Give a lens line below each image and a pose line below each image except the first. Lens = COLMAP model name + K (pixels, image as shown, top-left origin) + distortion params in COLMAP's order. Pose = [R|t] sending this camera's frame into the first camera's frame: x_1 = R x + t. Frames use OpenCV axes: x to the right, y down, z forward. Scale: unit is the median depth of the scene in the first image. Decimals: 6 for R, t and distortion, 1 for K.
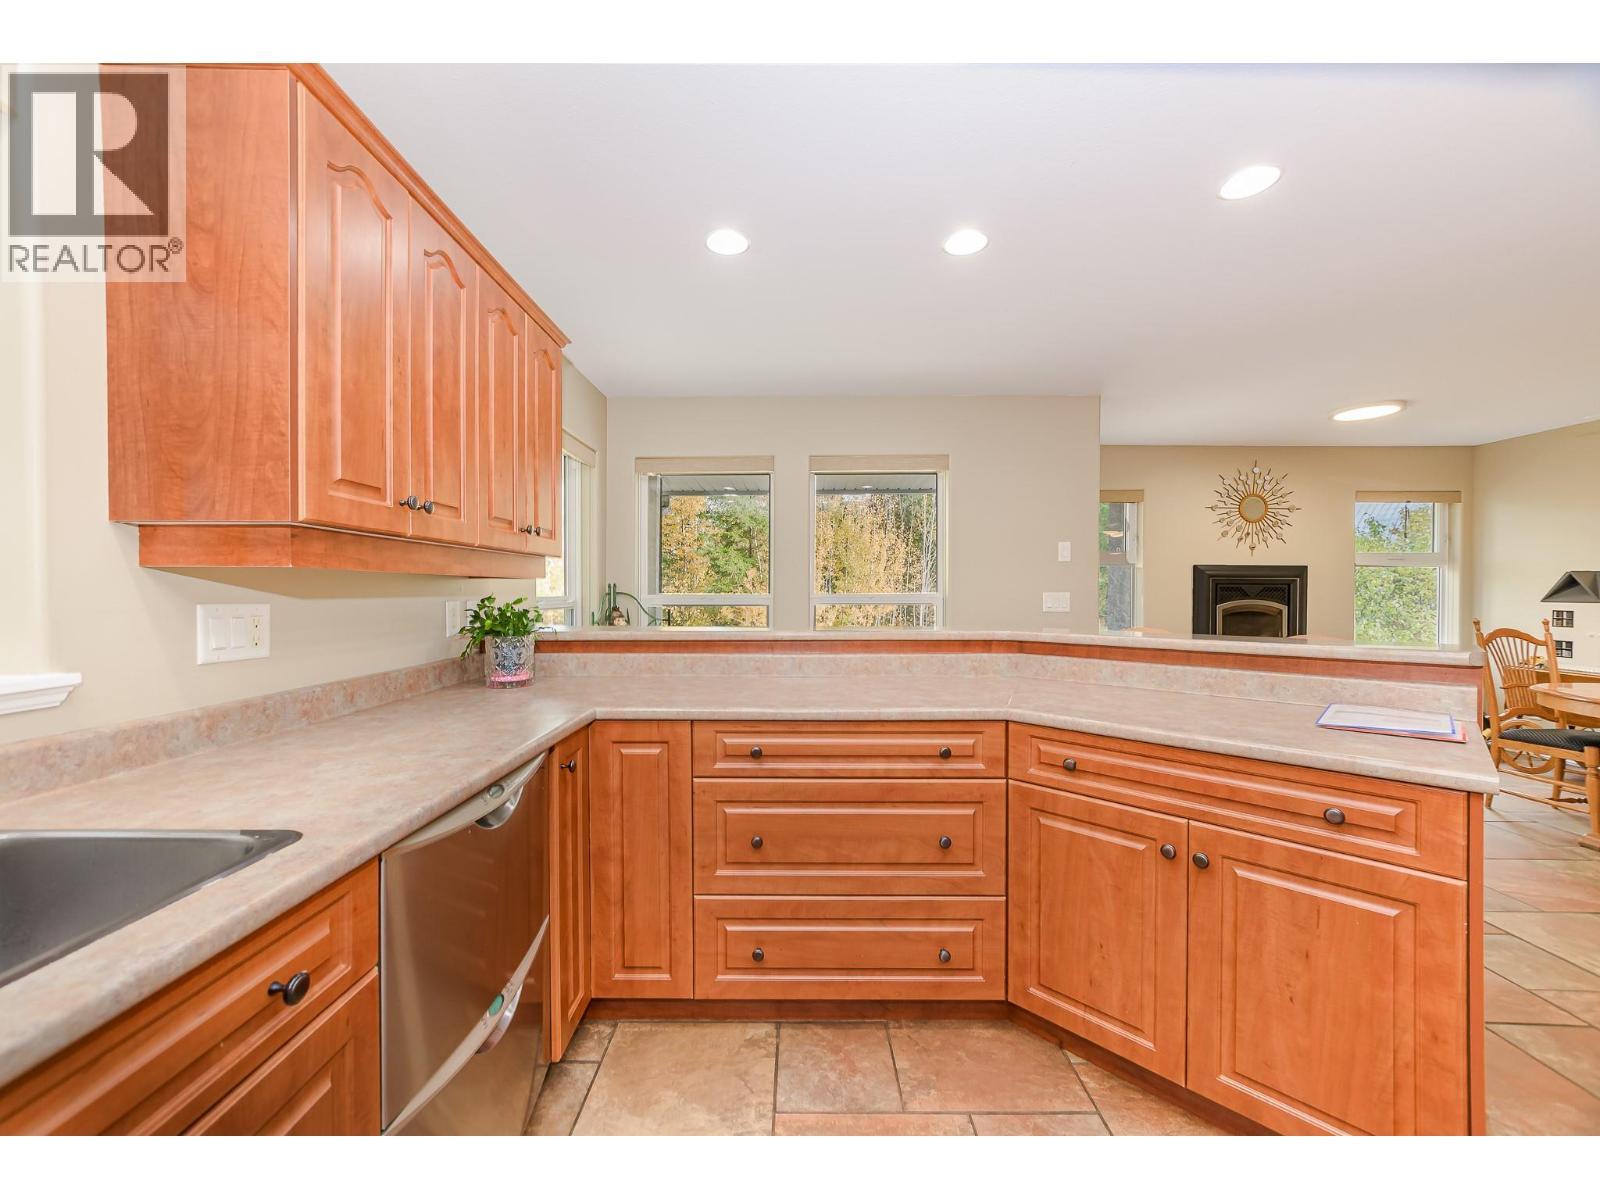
lens RADIAL K [[628.9, 0, 800.6], [0, 628.9, 599.0], [0, 0, 1]] dist [-0.006866, 0.001214]
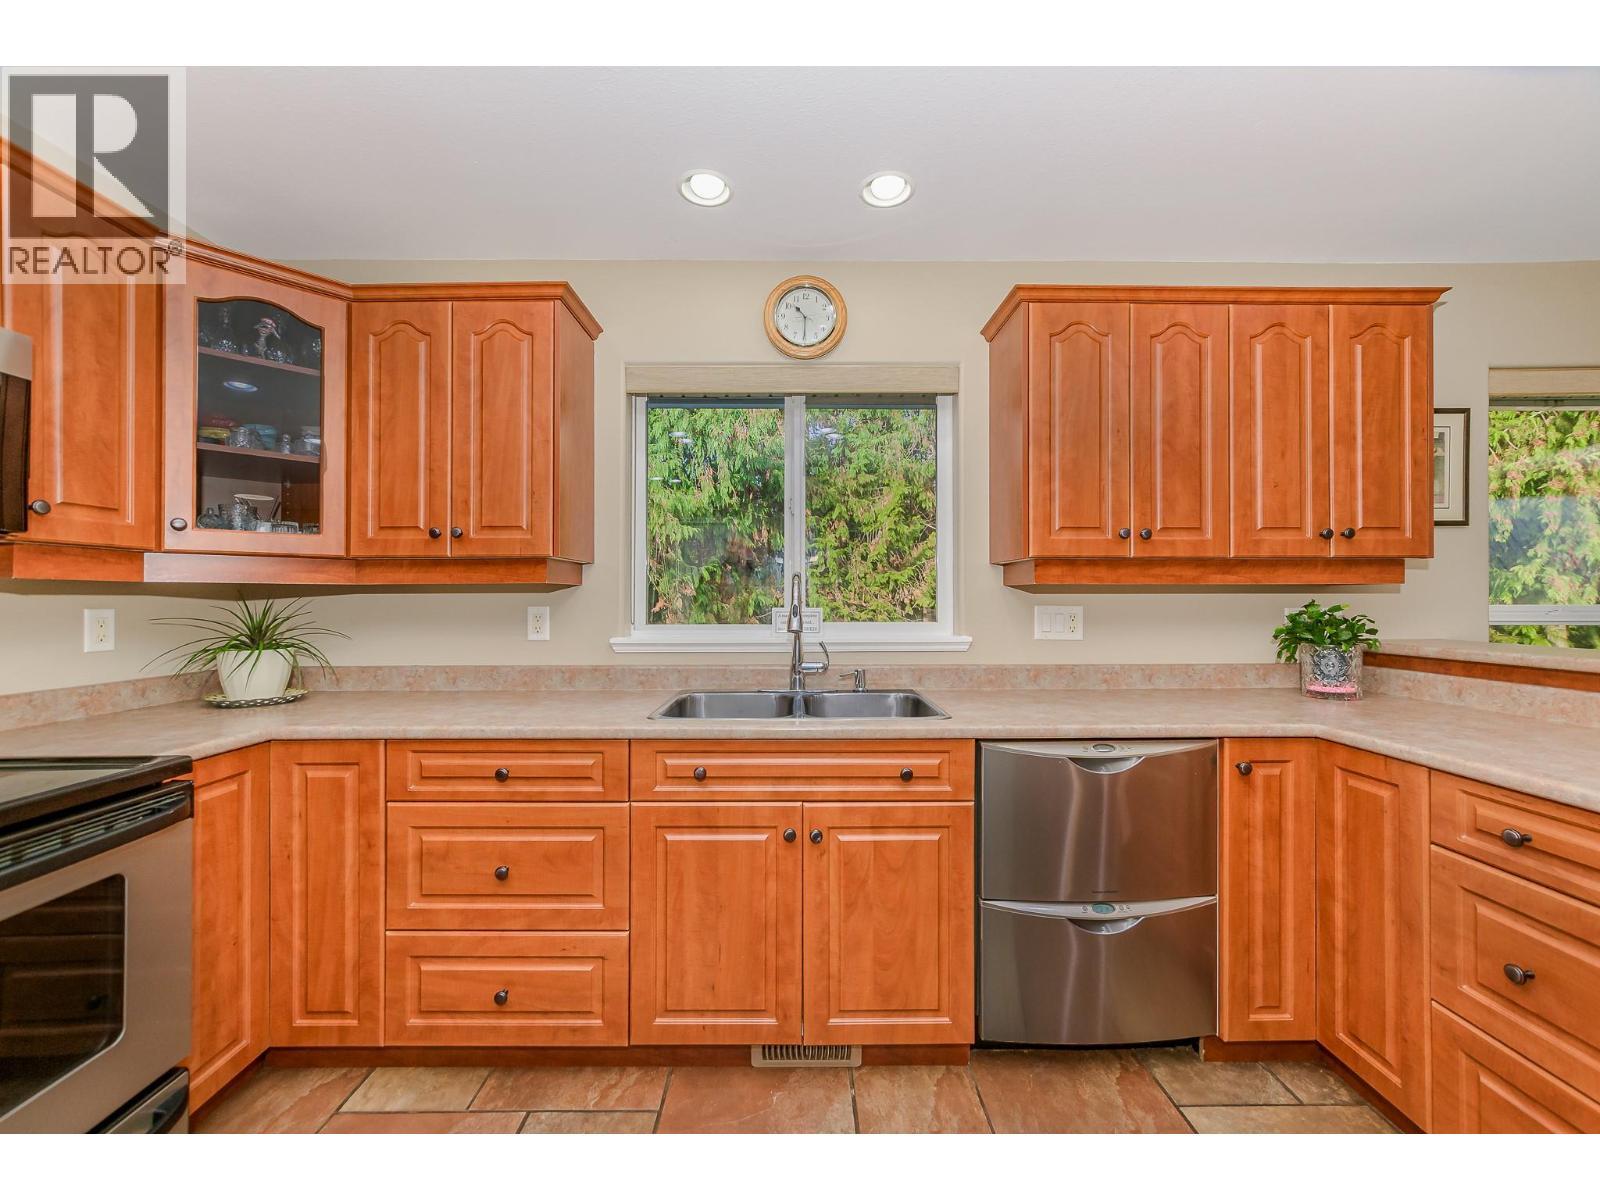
lens RADIAL K [[628.9, 0, 783.7], [0, 628.9, 595.0], [0, 0, 1]] dist [-0.006866, 0.001214]
pose [[0.004057, -0.003613, -0.999985, 0.589468], [-0.010336, 0.999940, -0.003654, -0.005481], [0.999938, 0.010350, 0.004020, 0.211087]]
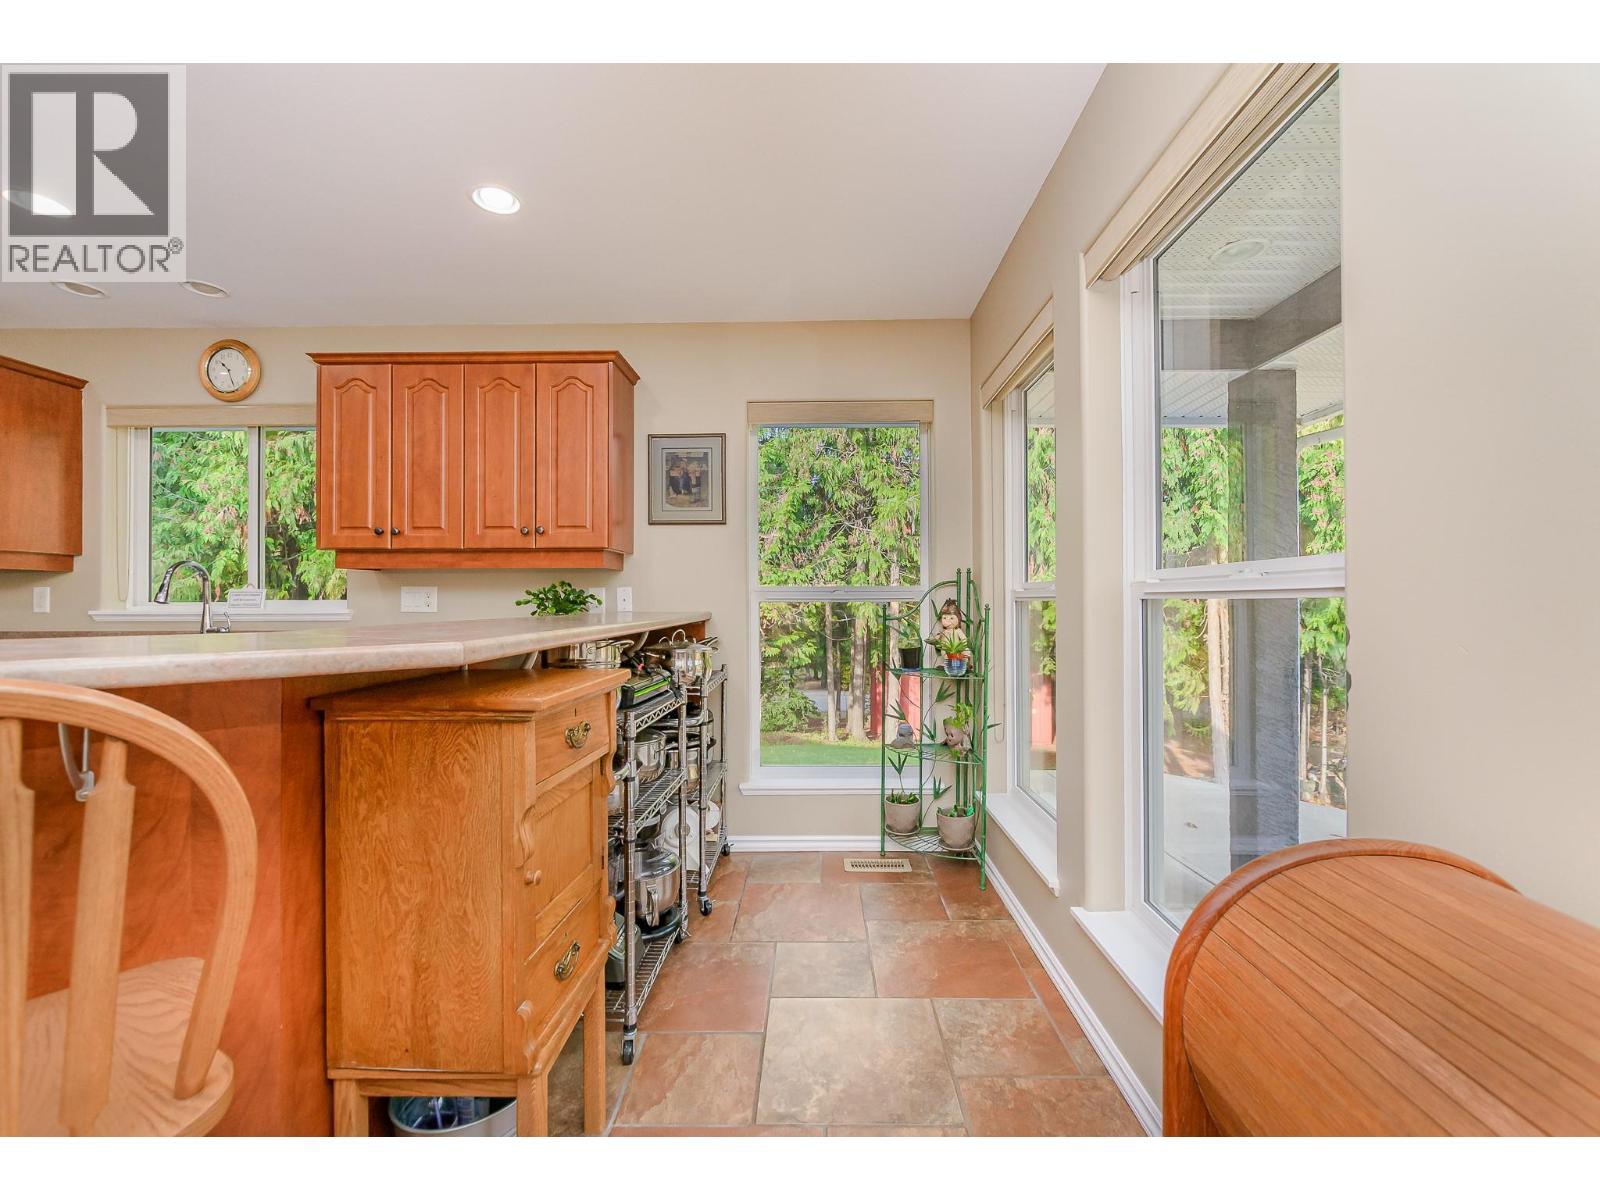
lens RADIAL K [[668.9, 0, 784.1], [0, 668.9, 594.8], [0, 0, 1]] dist [-0.003777, 0.000128]
pose [[-0.012873, -0.006368, -0.999897, 1.099602], [-0.010529, 0.999925, -0.006233, 0.030937], [0.999862, 0.010448, -0.012939, 1.806085]]
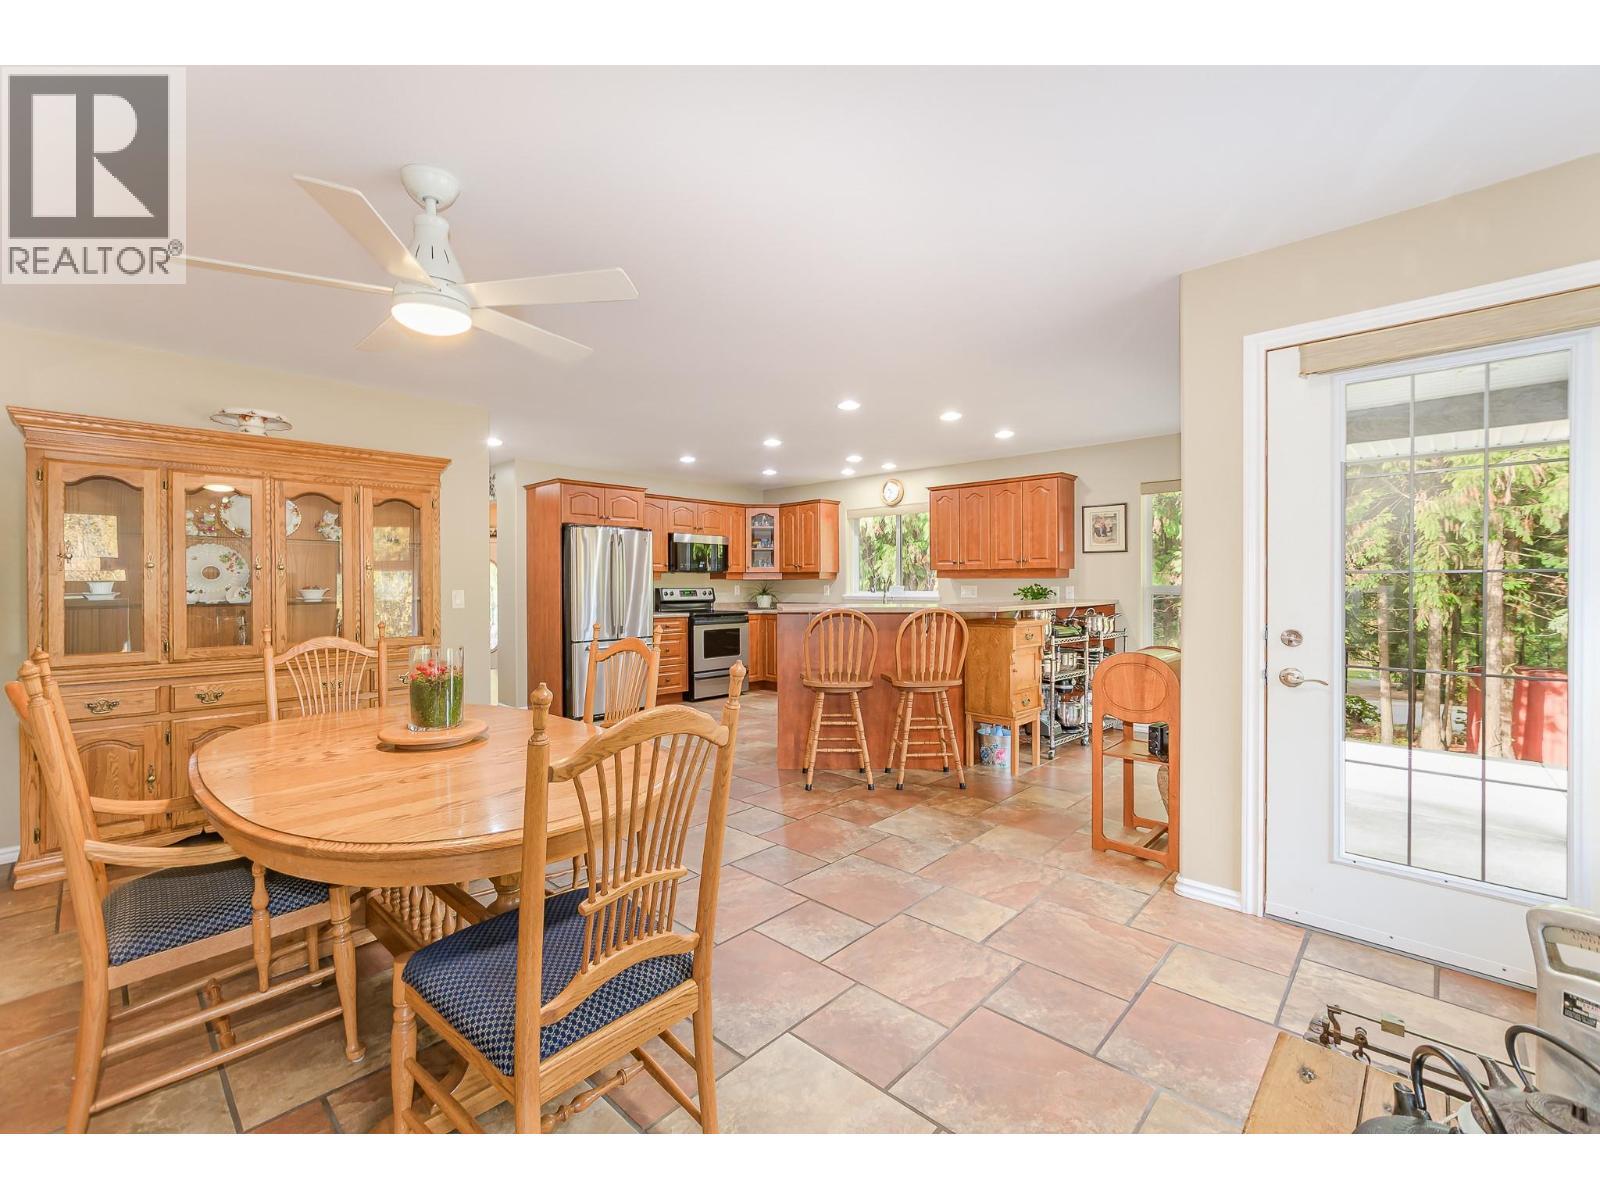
lens RADIAL K [[628.9, 0, 784.1], [0, 628.9, 584.6], [0, 0, 1]] dist [-0.006866, 0.001214]
pose [[-0.685211, 0.001471, -0.728344, 2.680558], [-0.007331, 0.999933, 0.008916, -0.022816], [0.728308, 0.011449, -0.685154, 2.502026]]
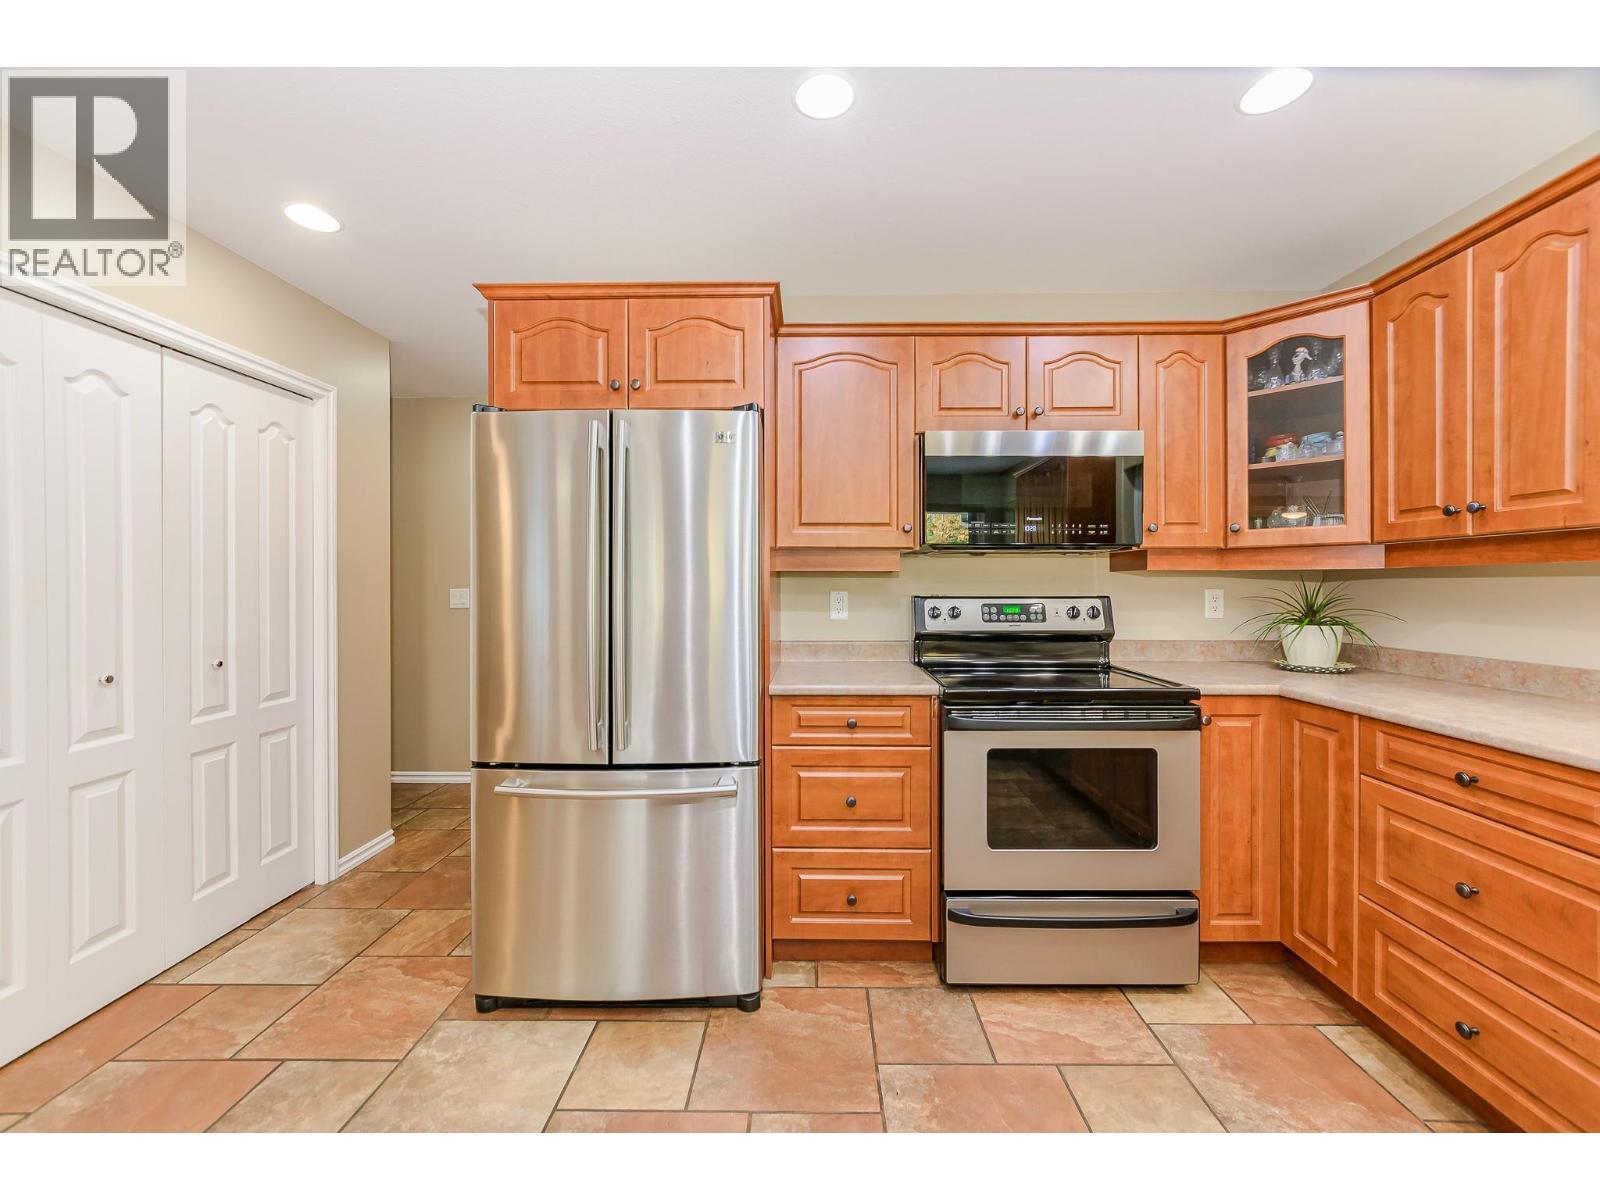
lens RADIAL K [[628.9, 0, 821.9], [0, 628.9, 582.8], [0, 0, 1]] dist [-0.006866, 0.001214]
pose [[-0.999977, 0.002124, -0.006503, 0.508843], [0.002048, 0.999930, 0.011647, -0.009411], [0.006528, 0.011633, -0.999911, 0.602582]]
